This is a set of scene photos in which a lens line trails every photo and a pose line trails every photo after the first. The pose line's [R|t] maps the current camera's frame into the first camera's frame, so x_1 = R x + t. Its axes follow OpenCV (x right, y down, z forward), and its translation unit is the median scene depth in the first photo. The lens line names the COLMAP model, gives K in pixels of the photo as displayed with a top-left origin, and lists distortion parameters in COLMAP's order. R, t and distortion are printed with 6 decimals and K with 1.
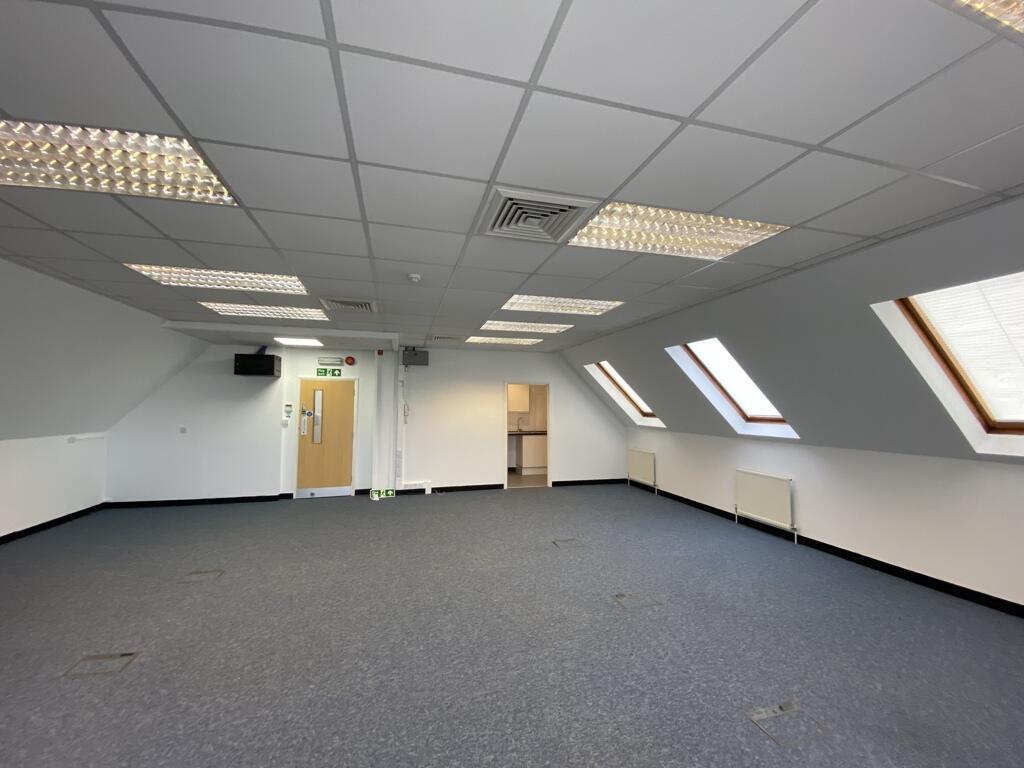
lens RADIAL K [[412.4, 0, 512.5], [0, 412.4, 385.9], [0, 0, 1]] dist [0.037235, -0.031915]
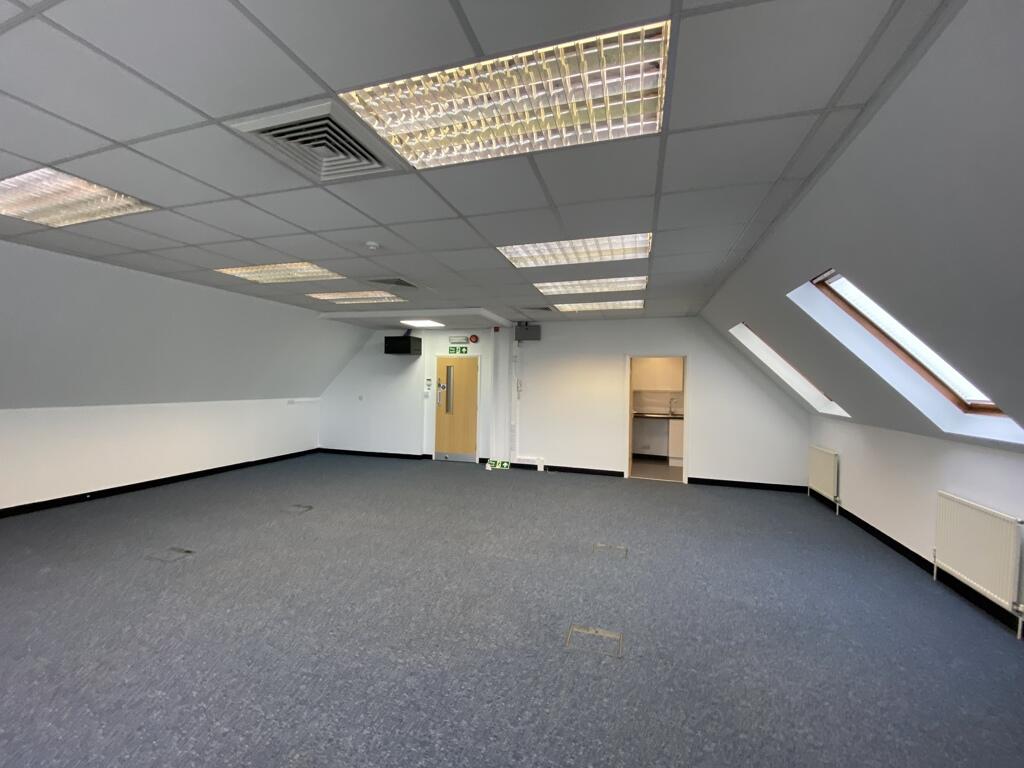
lens RADIAL K [[412.4, 0, 512.5], [0, 412.4, 385.9], [0, 0, 1]] dist [0.037235, -0.031915]
pose [[0.843985, 0.014893, -0.536161, 0.276625], [0.011564, 0.998877, 0.045950, 0.014220], [0.536243, -0.044981, 0.842864, 0.158366]]
